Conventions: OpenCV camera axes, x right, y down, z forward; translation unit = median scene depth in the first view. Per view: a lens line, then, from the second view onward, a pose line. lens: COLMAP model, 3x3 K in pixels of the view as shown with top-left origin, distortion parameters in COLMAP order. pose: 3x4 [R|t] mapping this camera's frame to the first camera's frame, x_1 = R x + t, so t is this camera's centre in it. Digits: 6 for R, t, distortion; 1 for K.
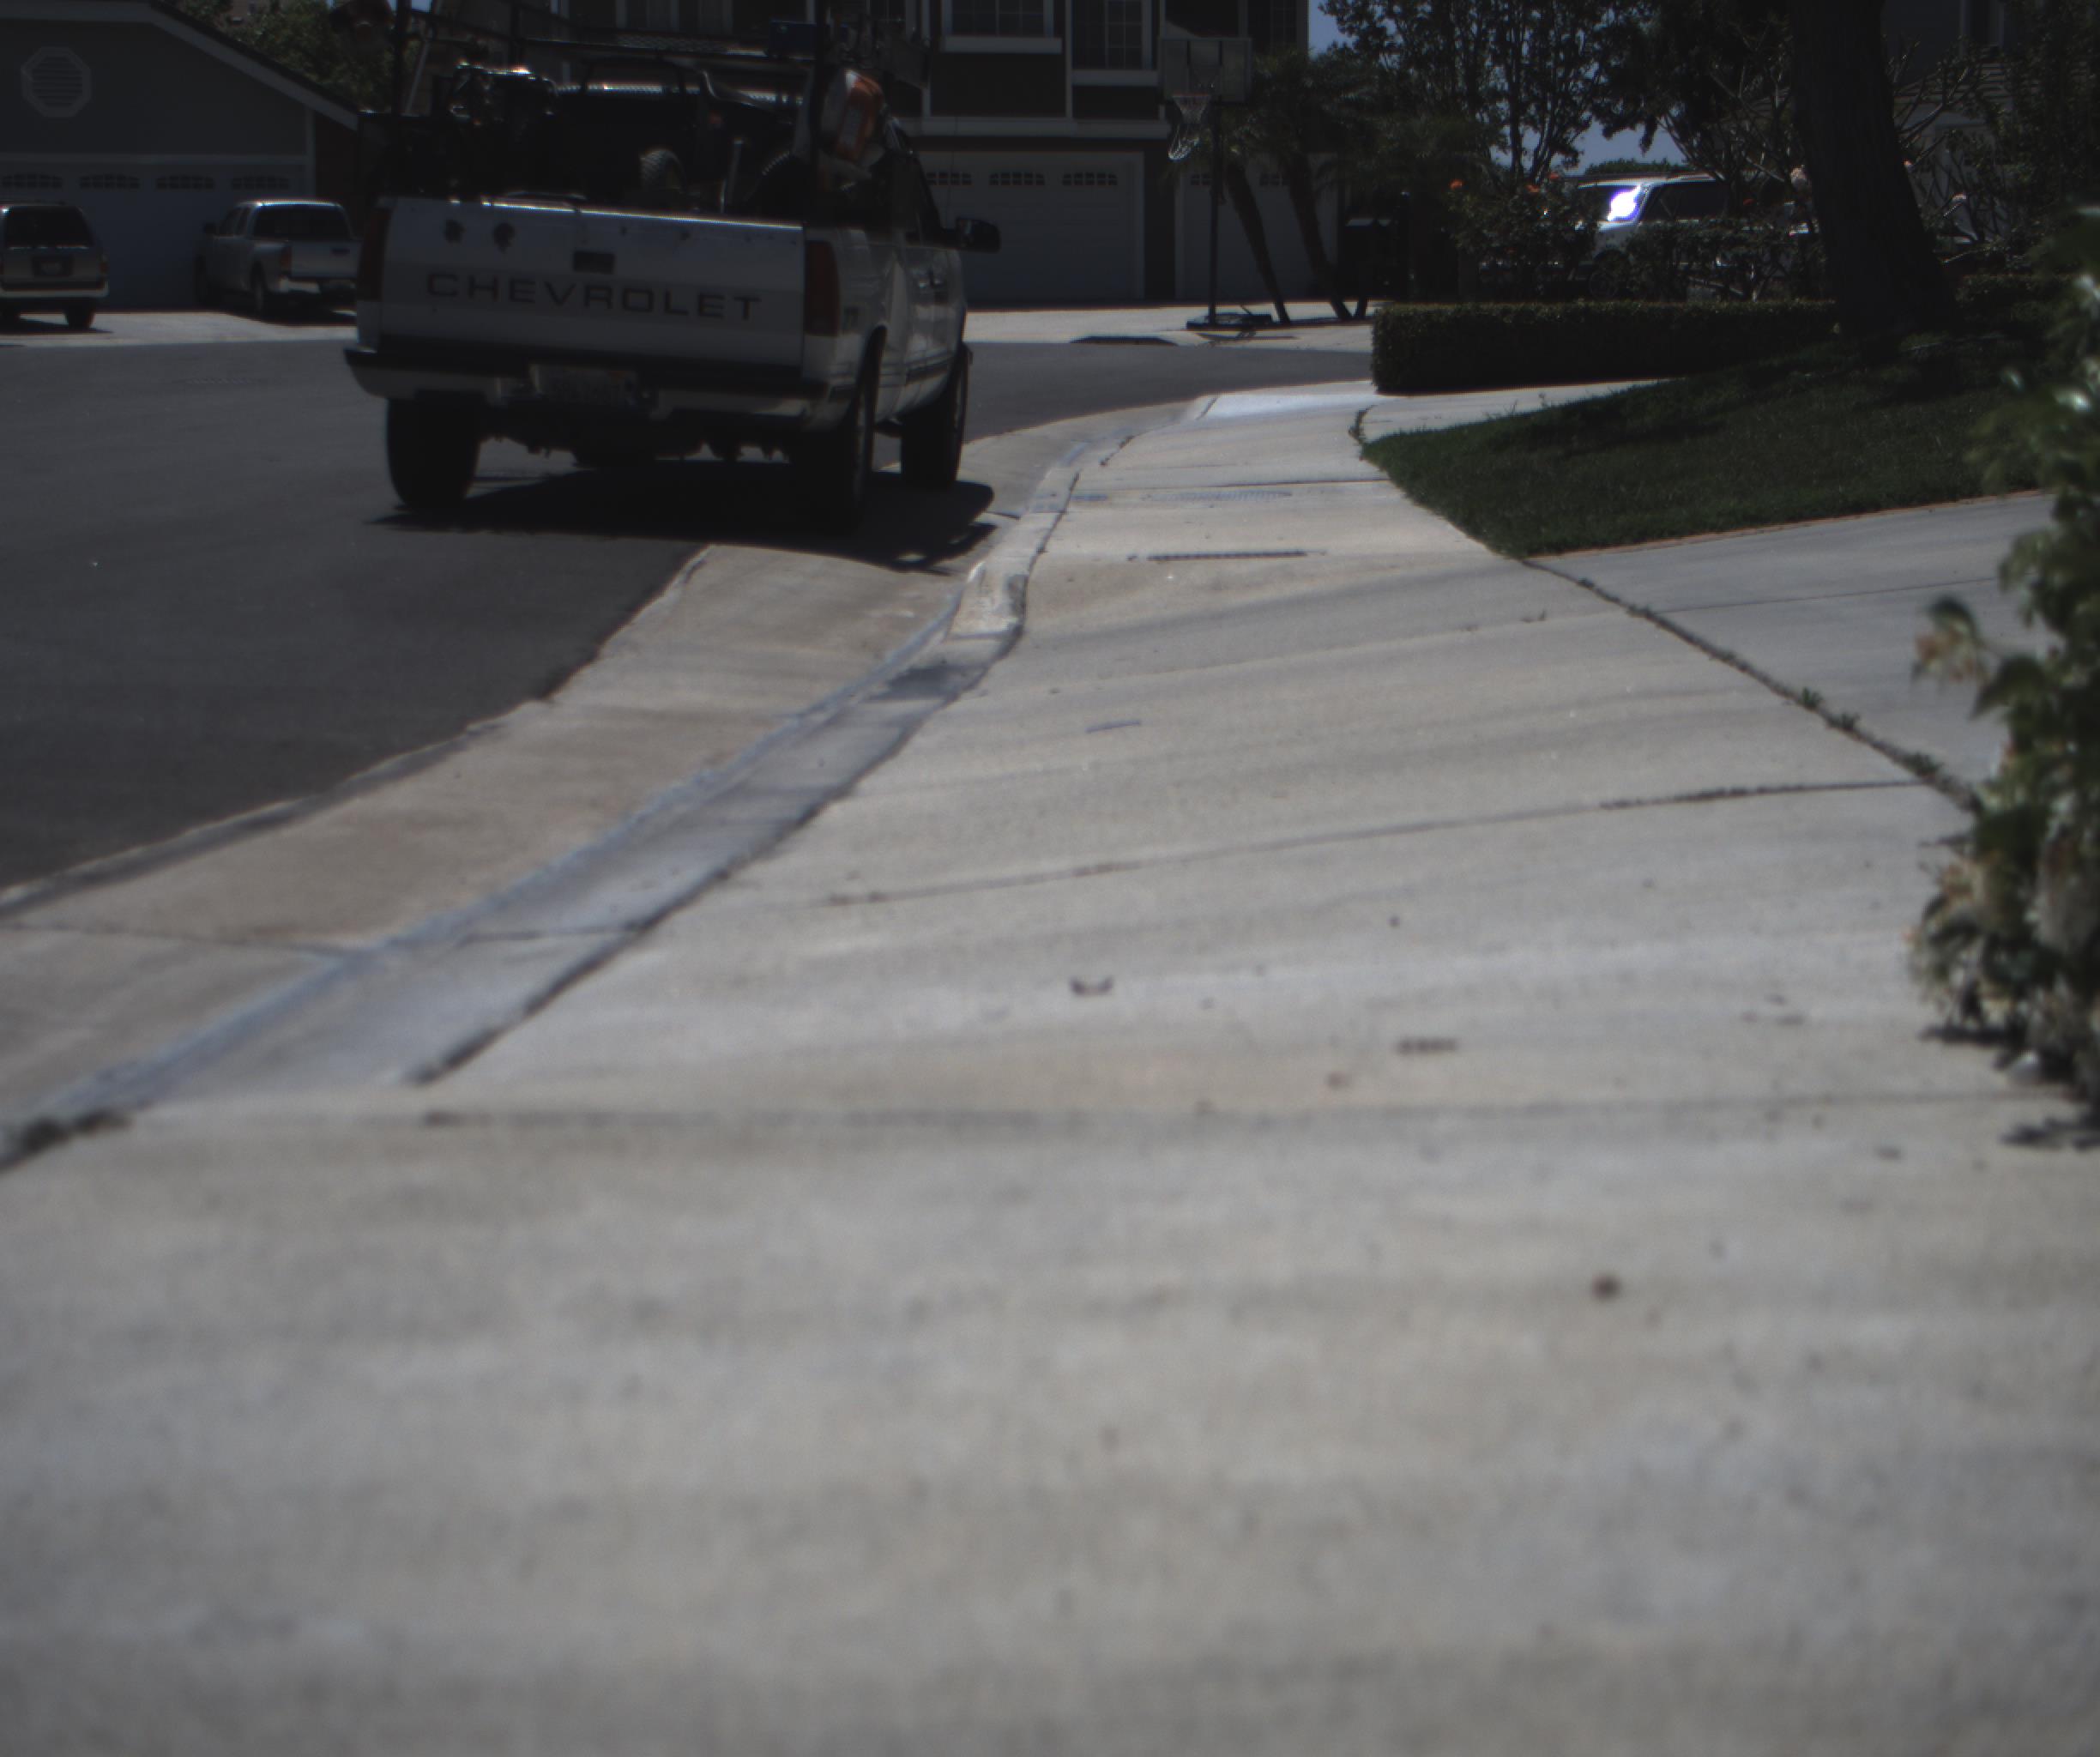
lens RADIAL K [[3903.1, 0, 1035.6], [0, 3903.1, 851.7], [0, 0, 1]] dist [-0.183728, 0.922124]
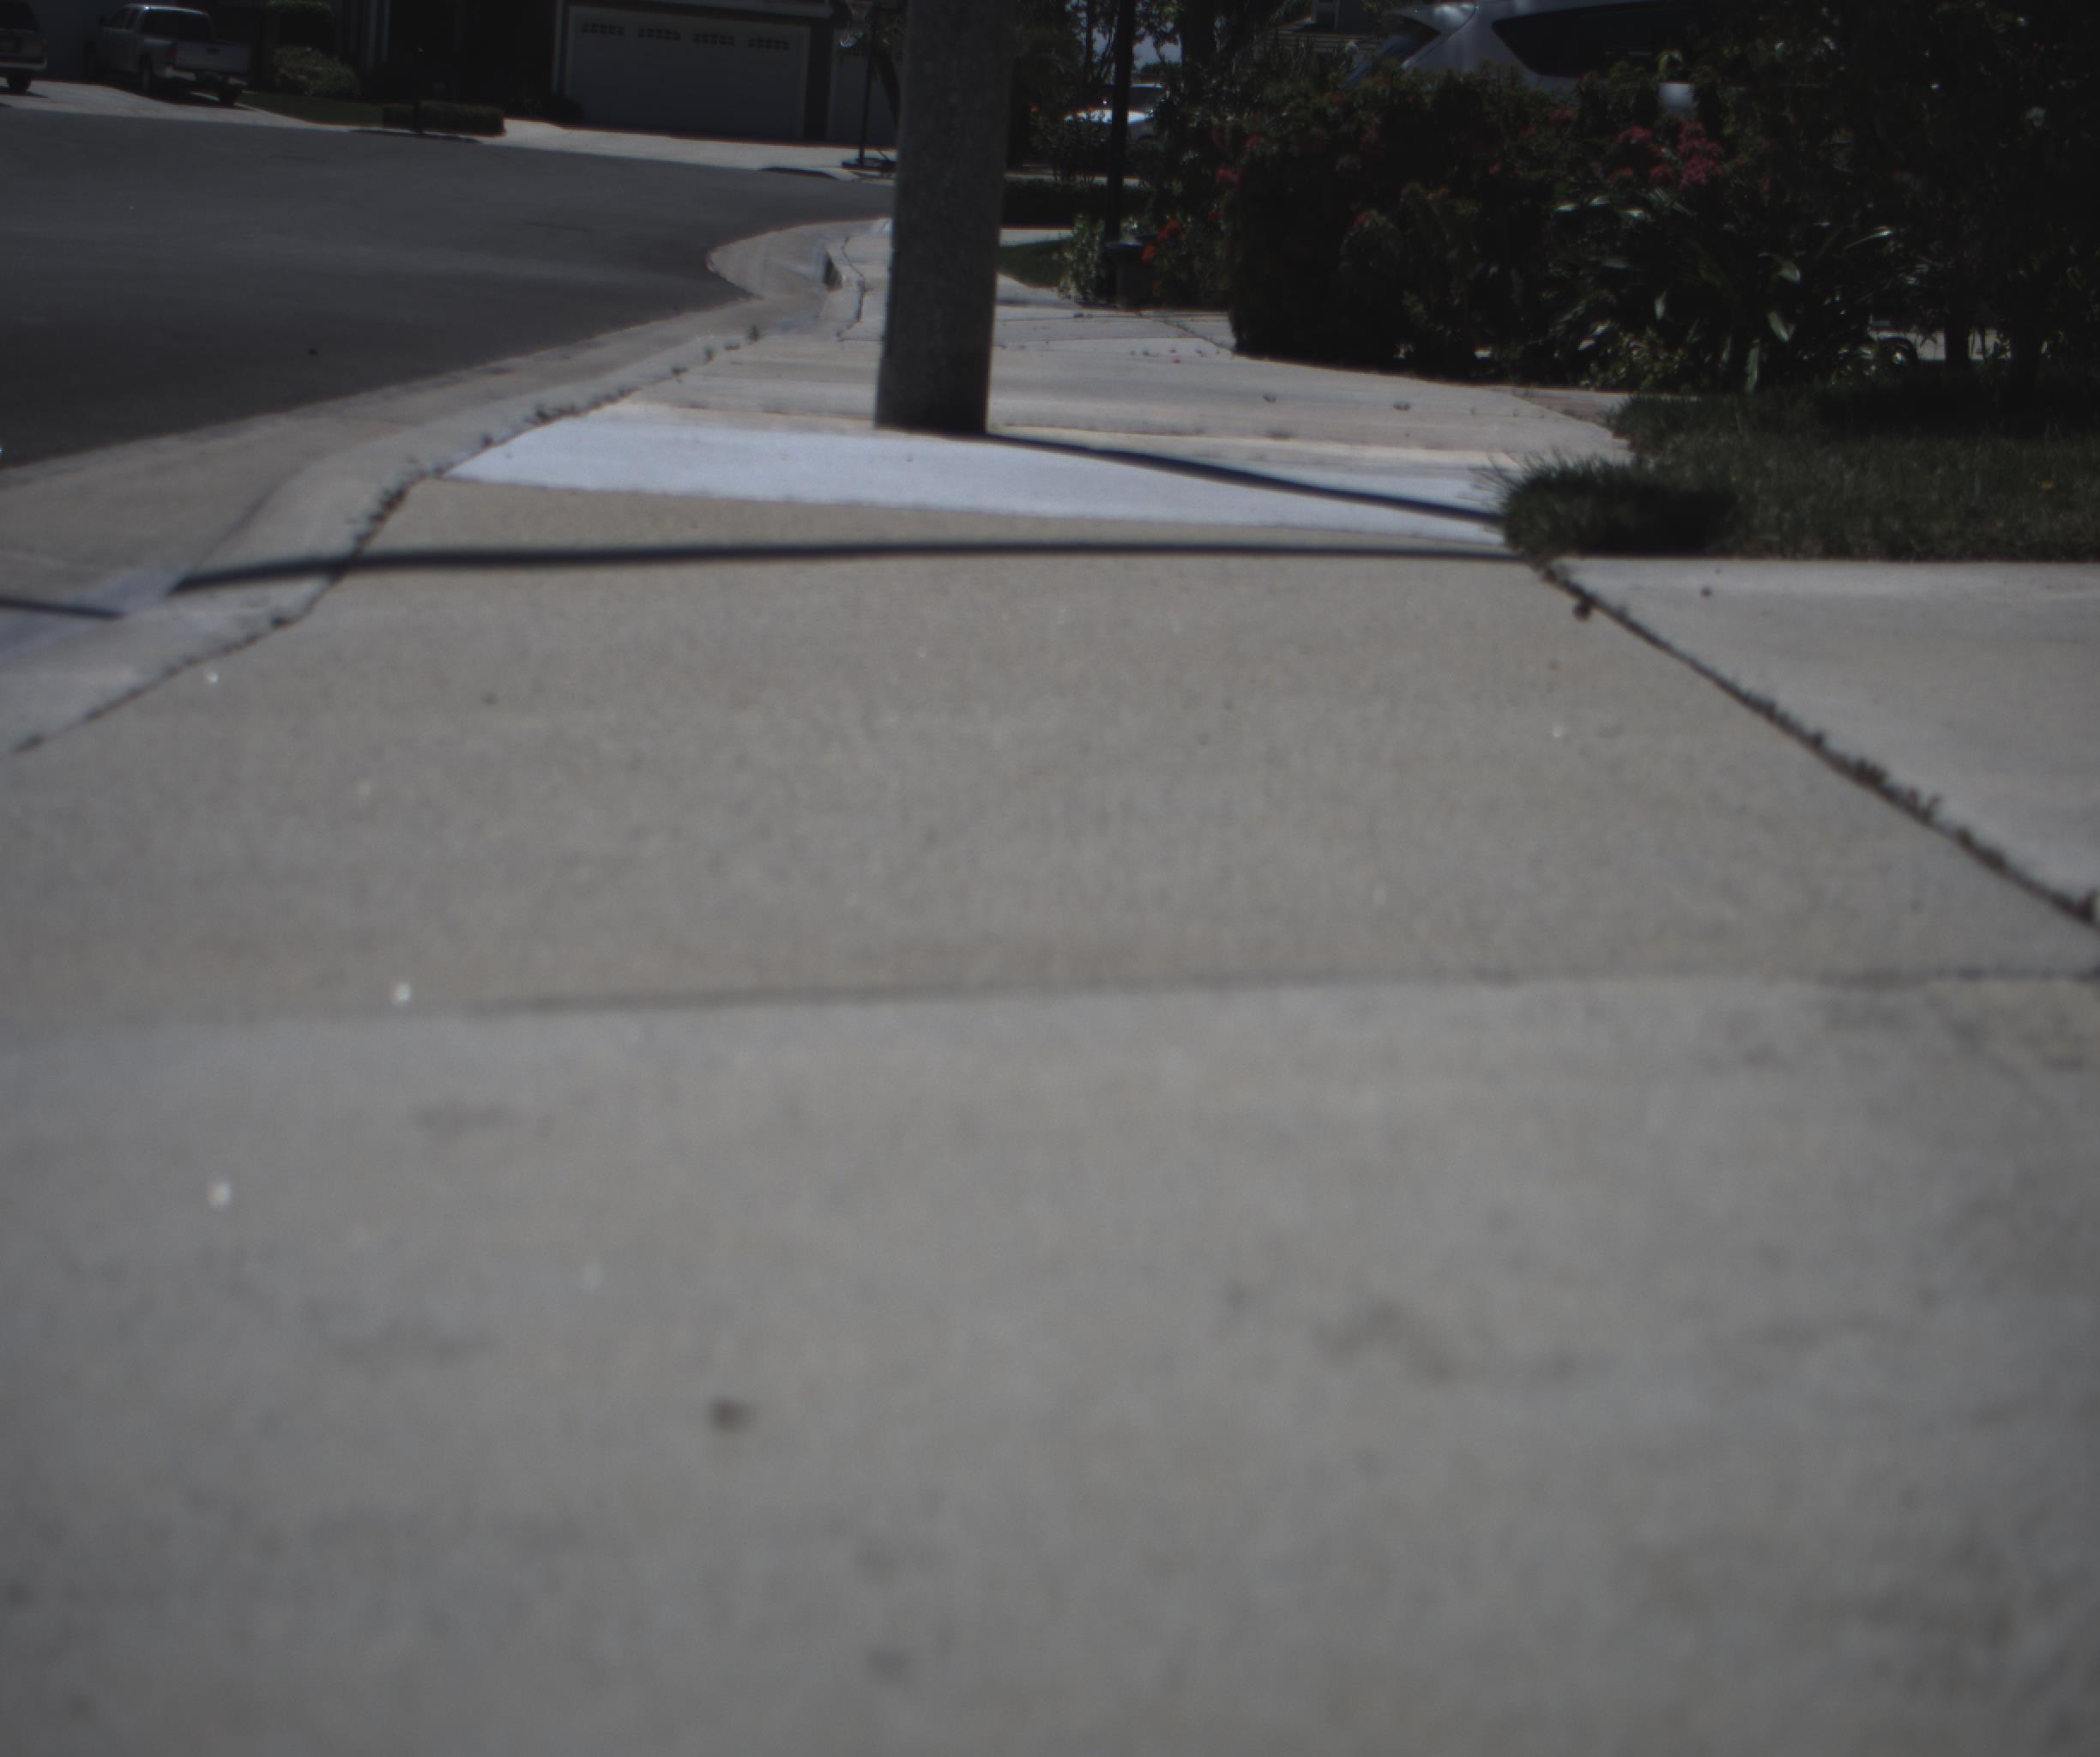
lens RADIAL K [[3903.1, 0, 1035.6], [0, 3903.1, 851.7], [0, 0, 1]] dist [-0.183728, 0.922124]
pose [[0.990496, 0.069080, 0.118933, -0.116868], [-0.074509, 0.996343, 0.041818, 0.135547], [-0.115609, -0.050282, 0.992021, -1.156574]]
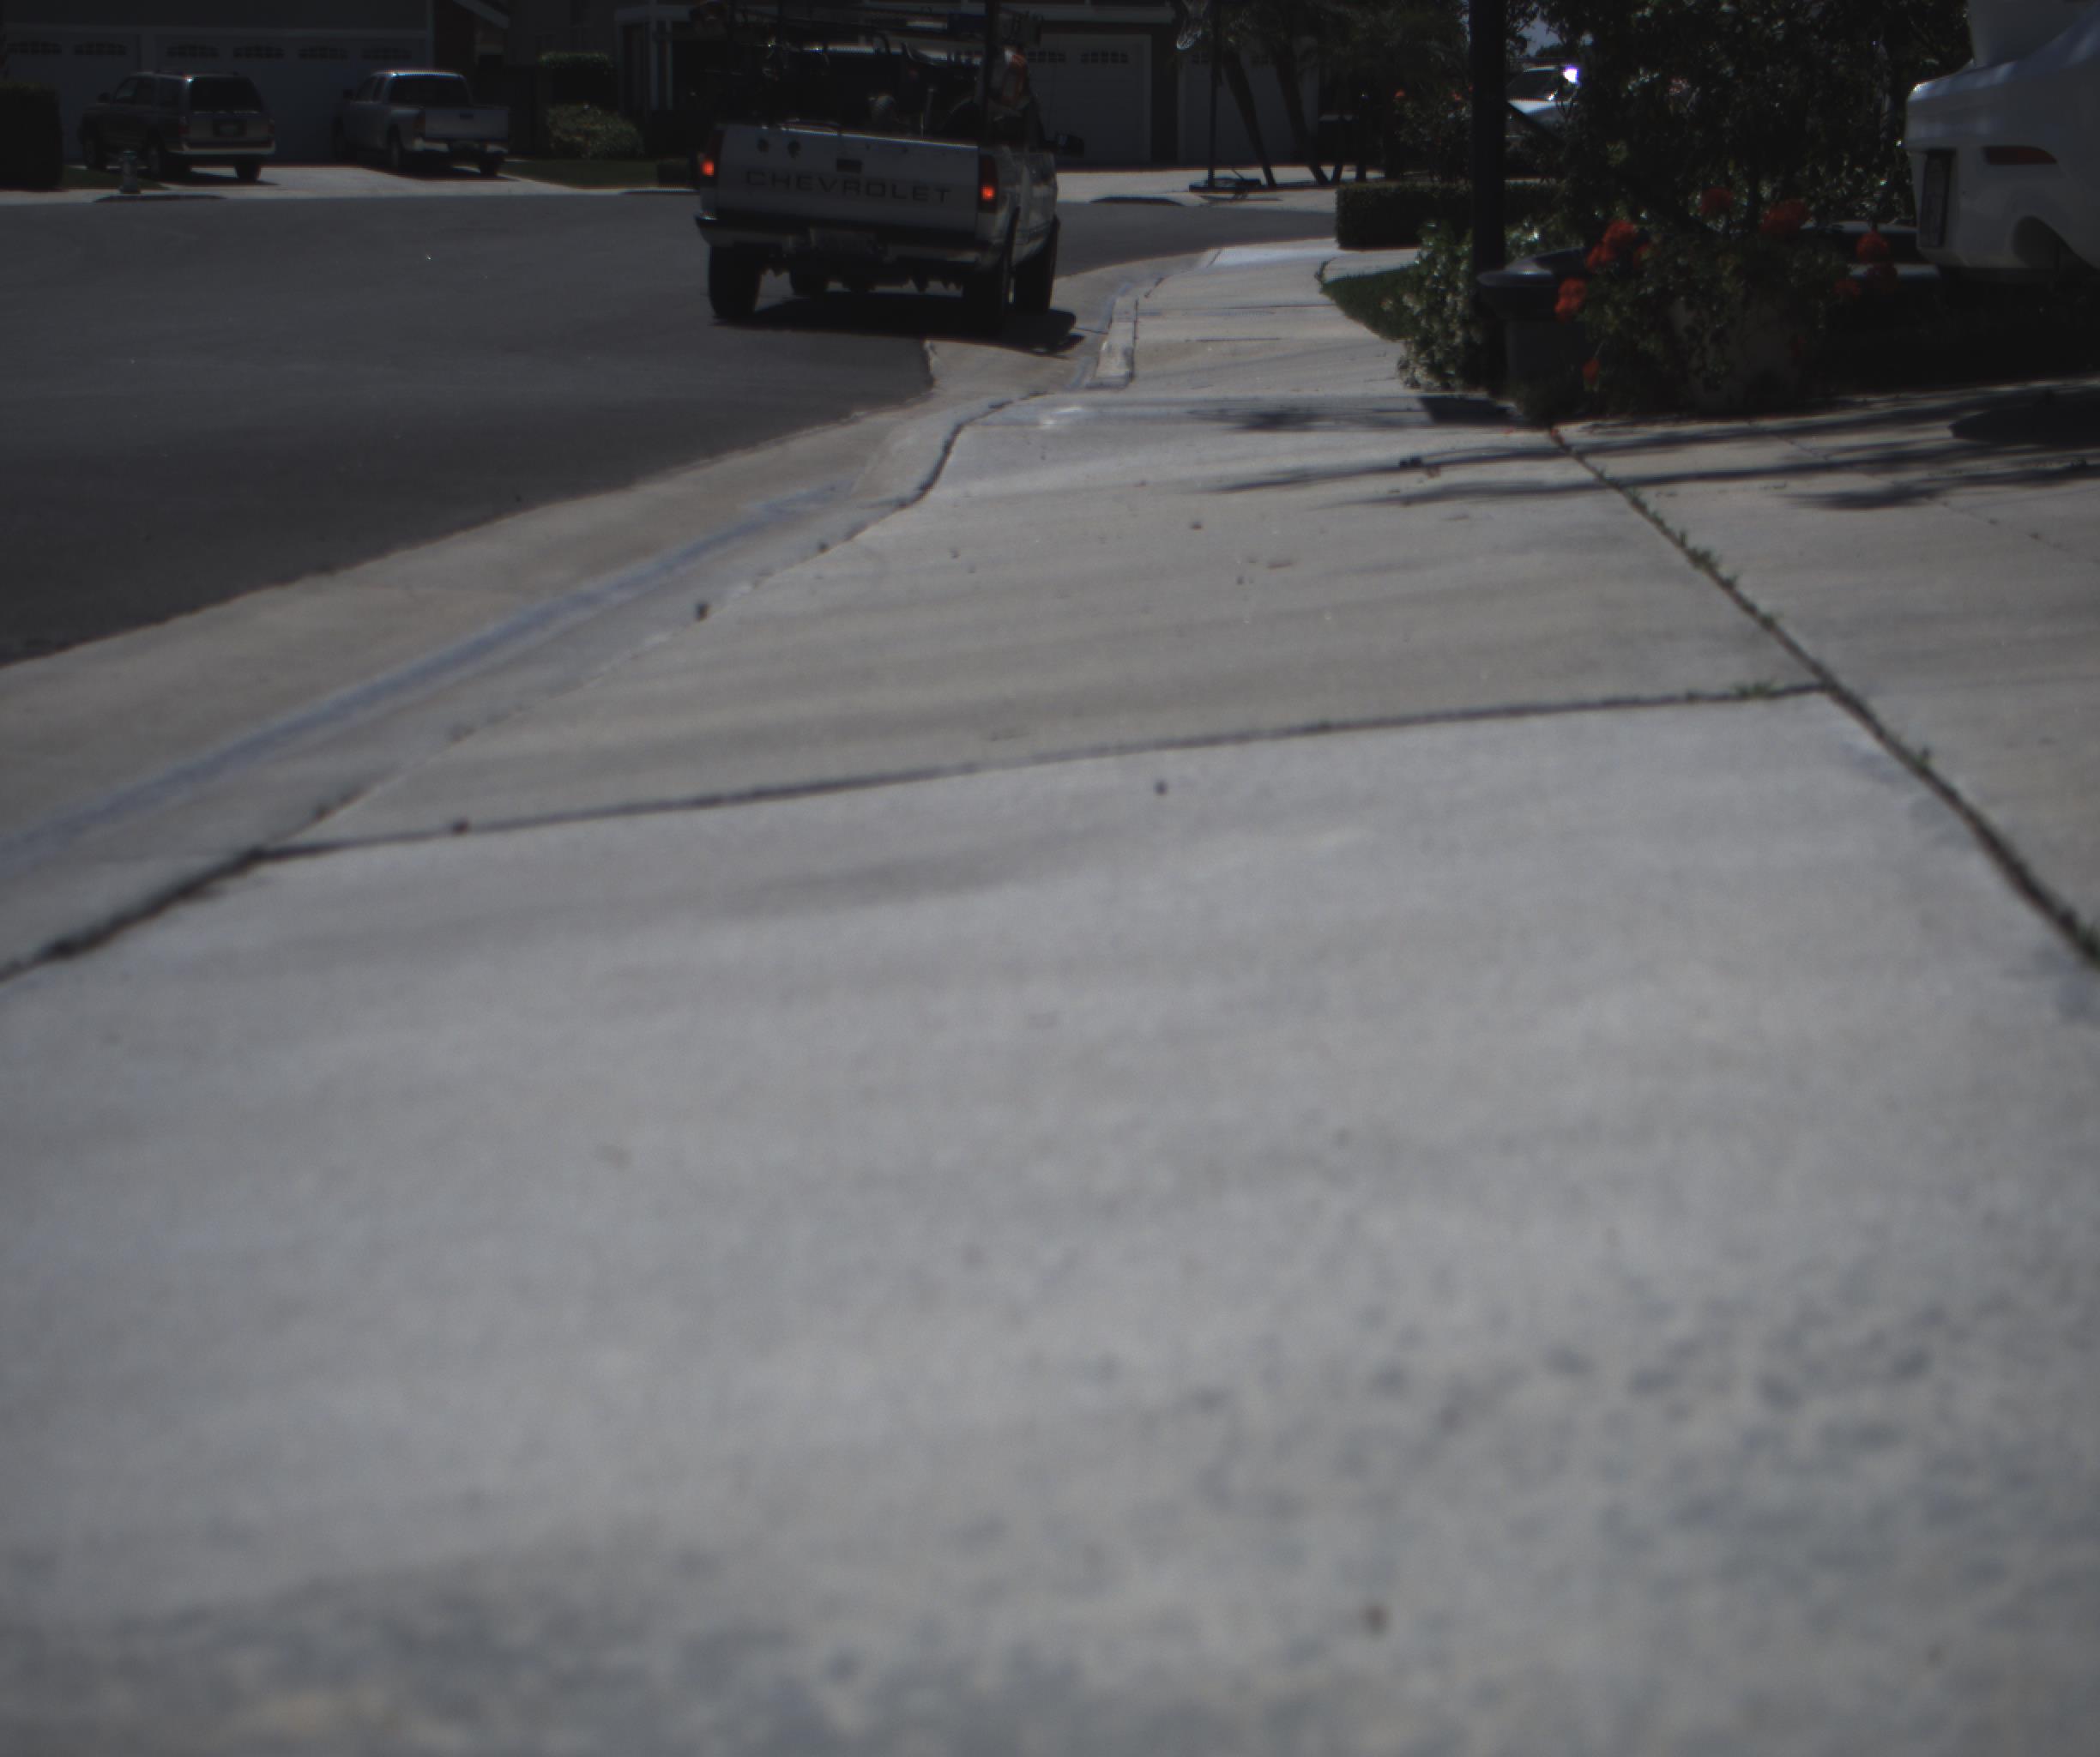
lens RADIAL K [[3903.1, 0, 1035.6], [0, 3903.1, 851.7], [0, 0, 1]] dist [-0.183728, 0.922124]
pose [[0.999950, 0.008614, 0.005170, -0.035800], [-0.008809, 0.999206, 0.038867, 0.062599], [-0.004831, -0.038911, 0.999231, -0.556463]]
